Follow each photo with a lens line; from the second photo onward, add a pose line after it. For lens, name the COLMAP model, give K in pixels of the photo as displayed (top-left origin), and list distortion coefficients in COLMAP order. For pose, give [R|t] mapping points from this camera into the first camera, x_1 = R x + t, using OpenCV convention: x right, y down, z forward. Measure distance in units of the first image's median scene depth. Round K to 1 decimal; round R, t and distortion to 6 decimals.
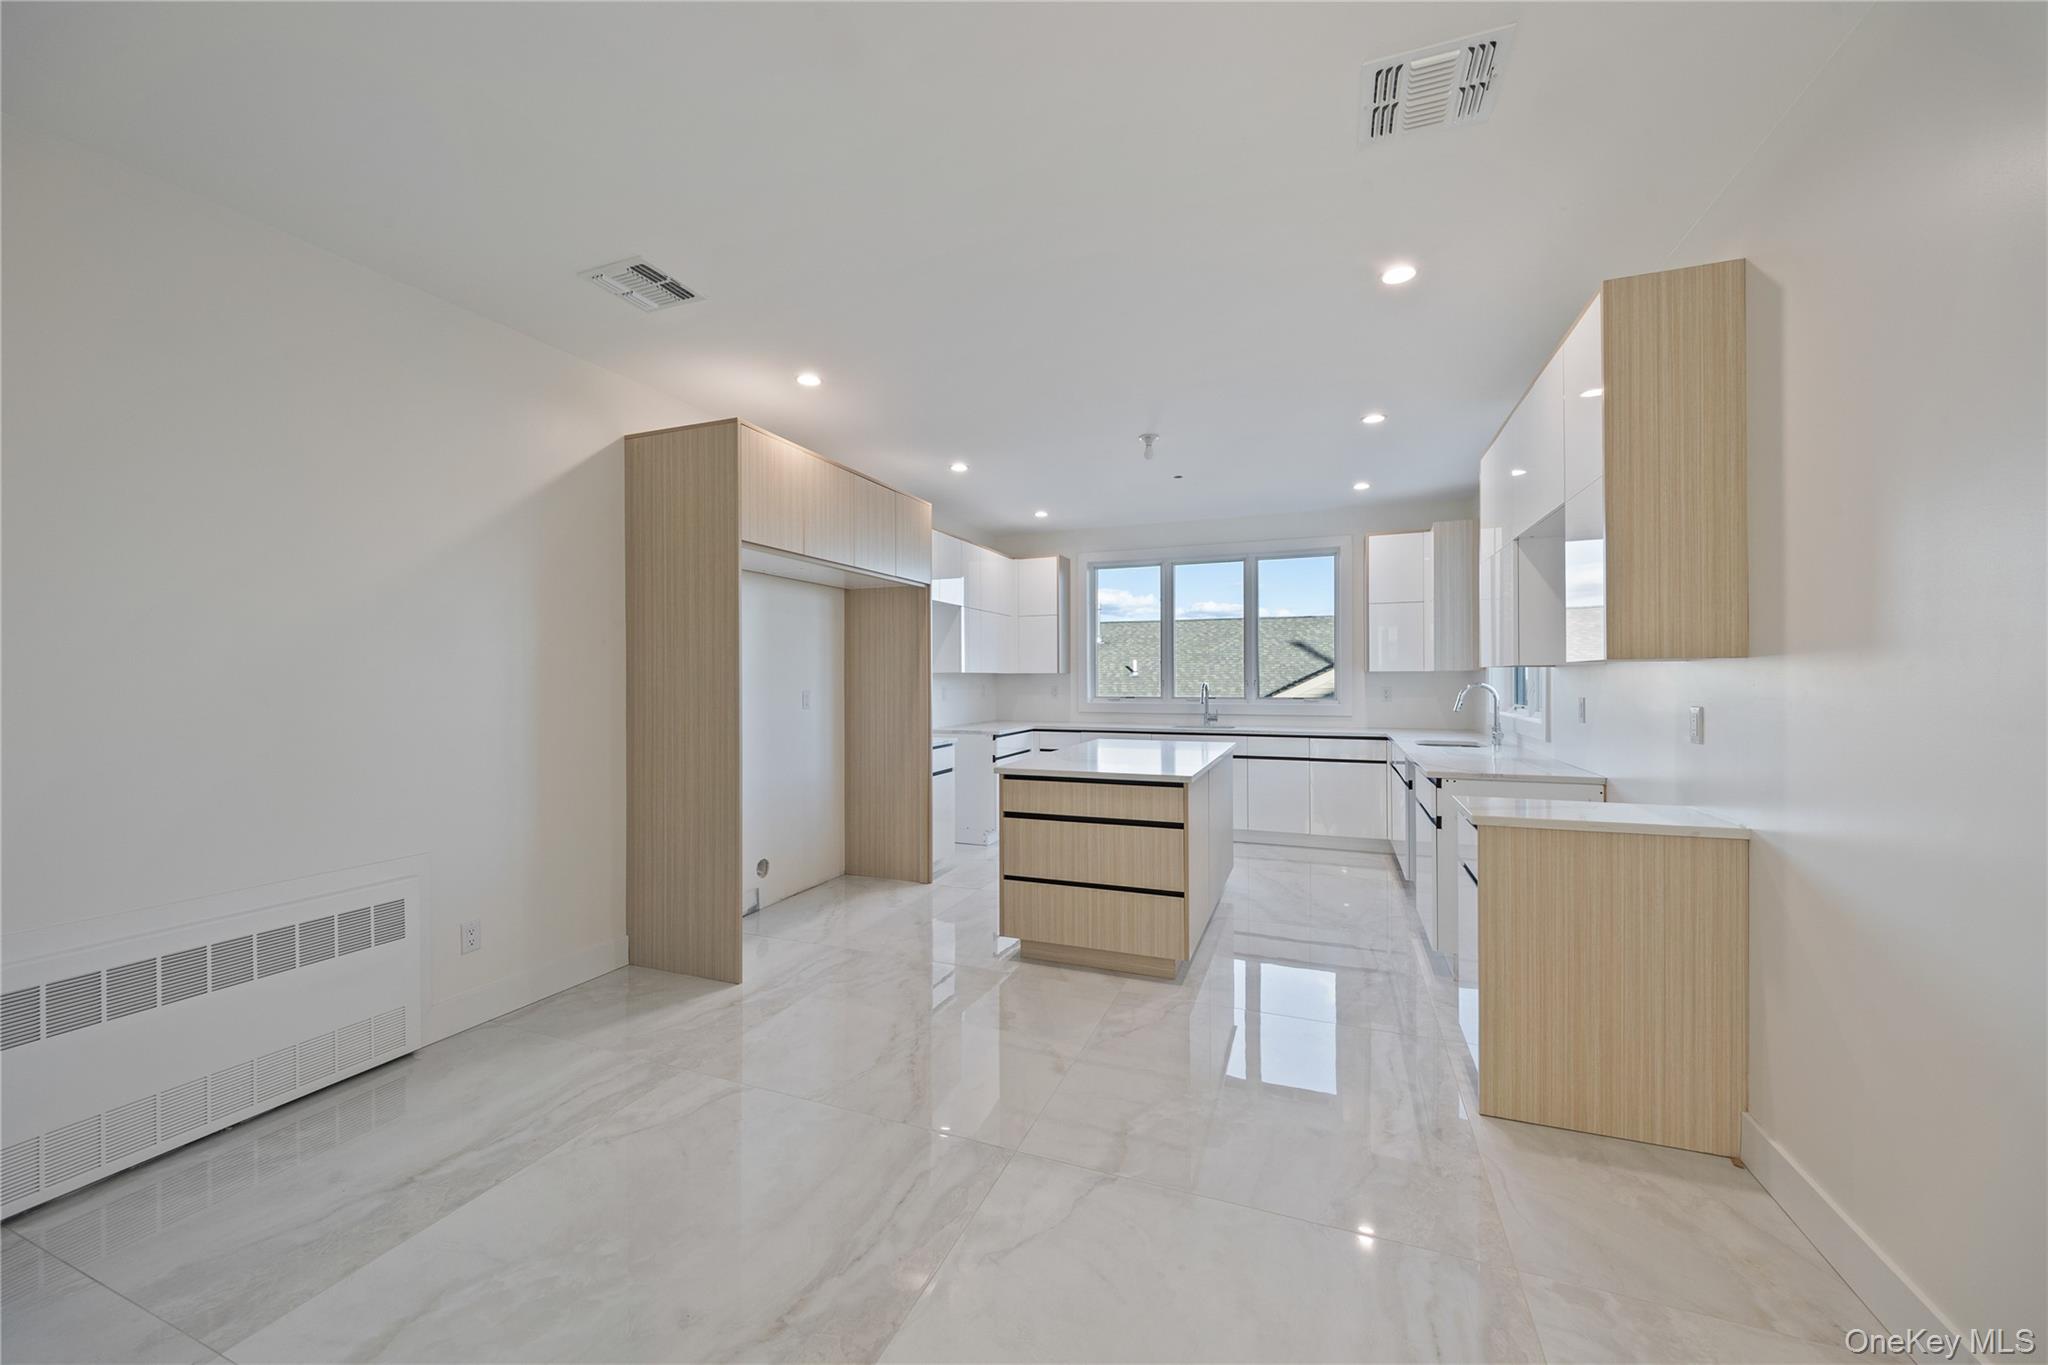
lens RADIAL K [[781.3, 0, 1017.2], [0, 781.3, 680.6], [0, 0, 1]] dist [0.004248, -0.000482]
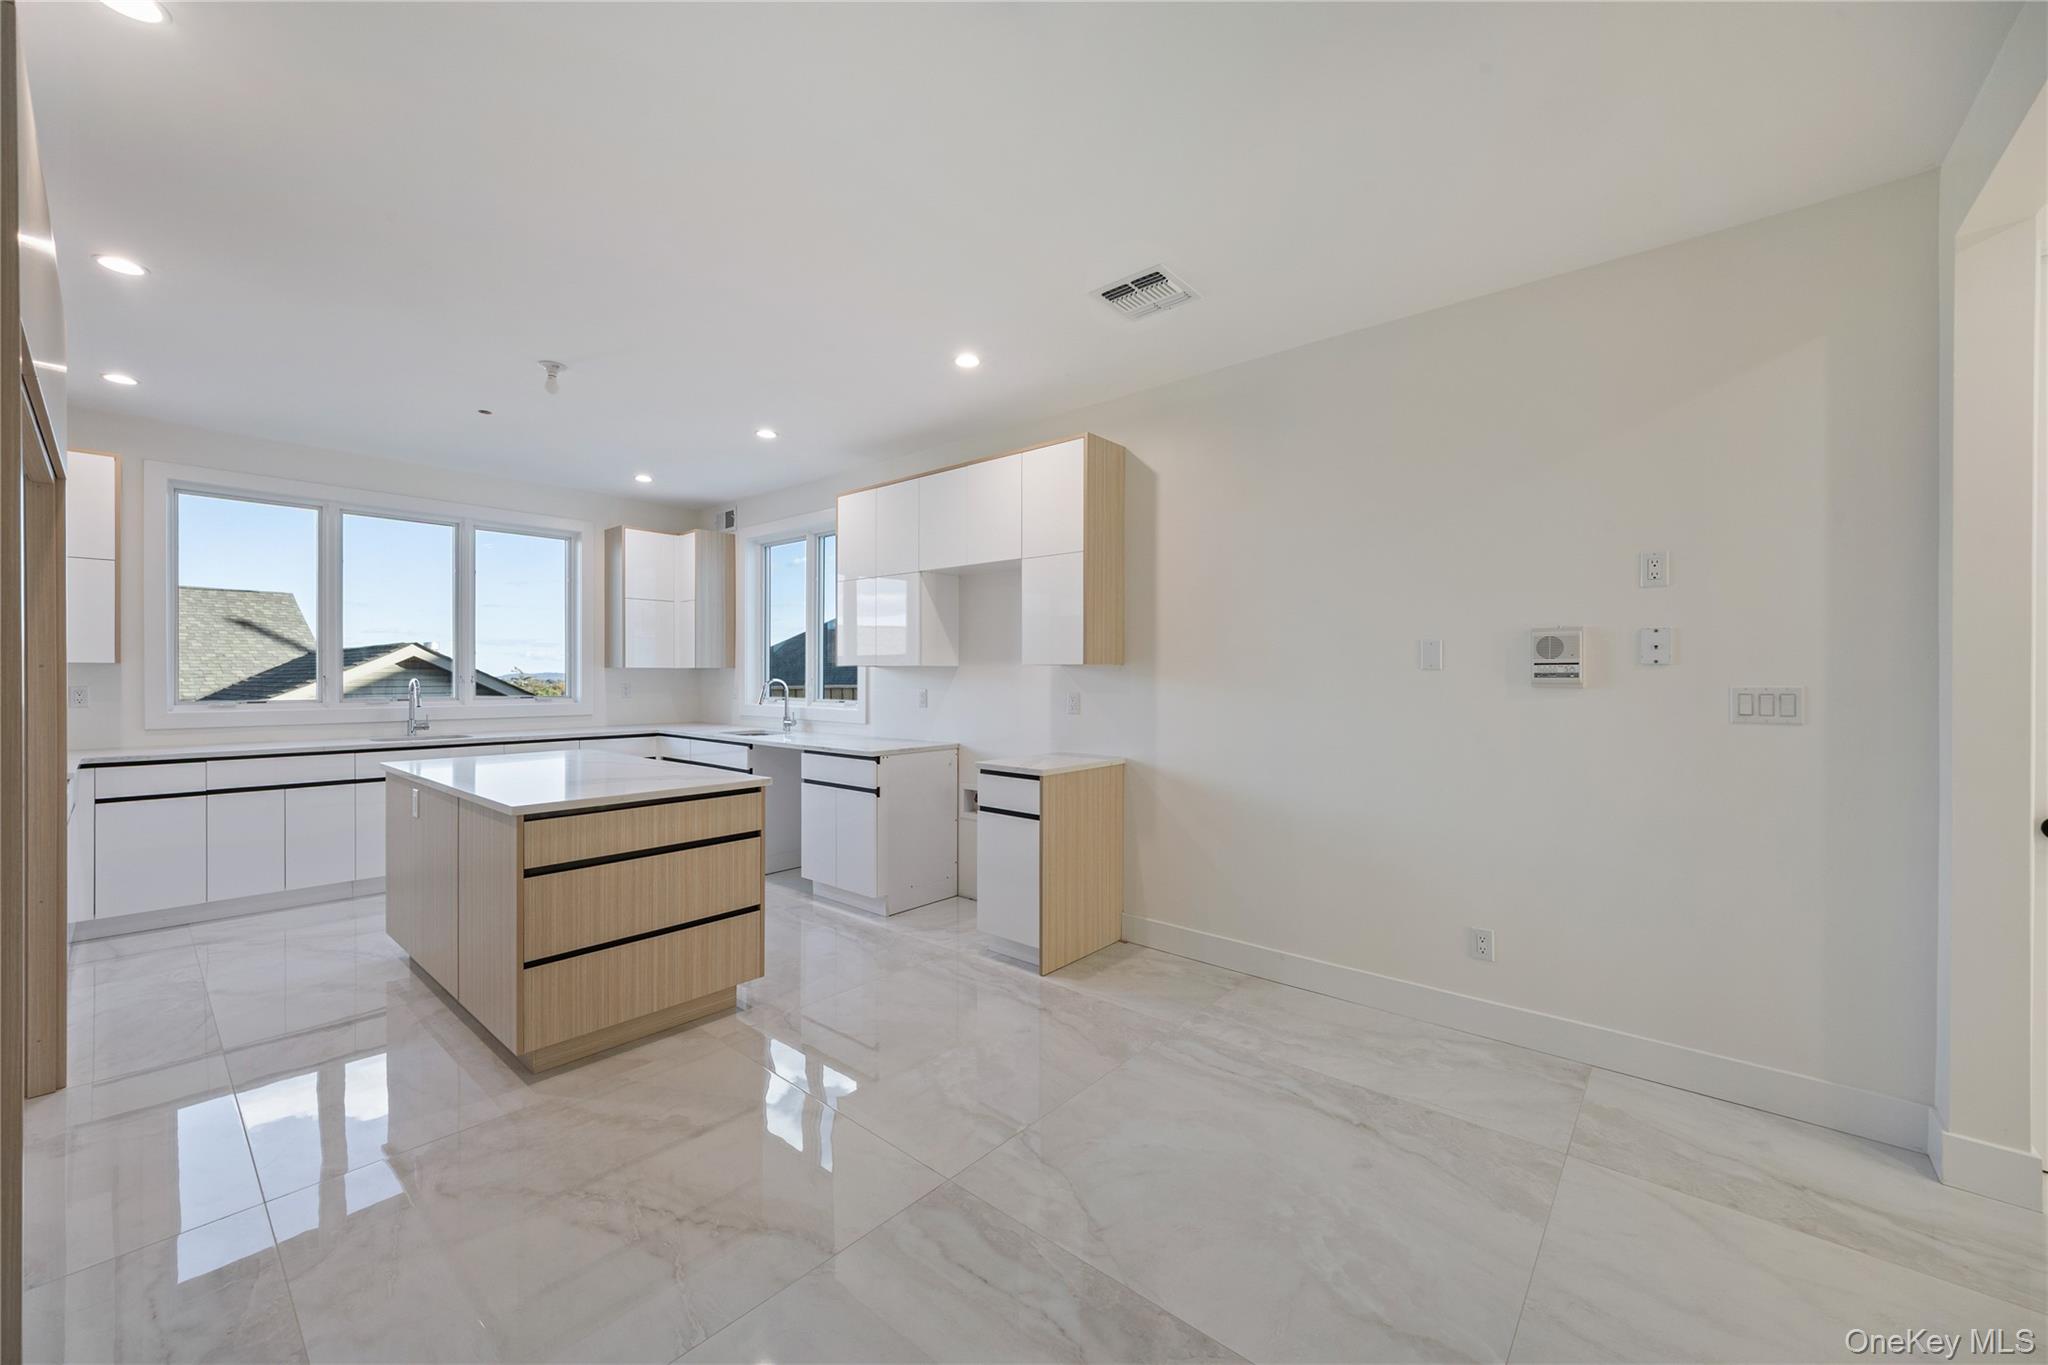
lens RADIAL K [[781.3, 0, 1016.7], [0, 781.3, 679.4], [0, 0, 1]] dist [0.004248, -0.000482]
pose [[0.333856, -0.001810, 0.942622, -0.489810], [-0.001419, 0.999996, 0.002423, 0.000374], [-0.942623, -0.002146, 0.333852, 0.351248]]
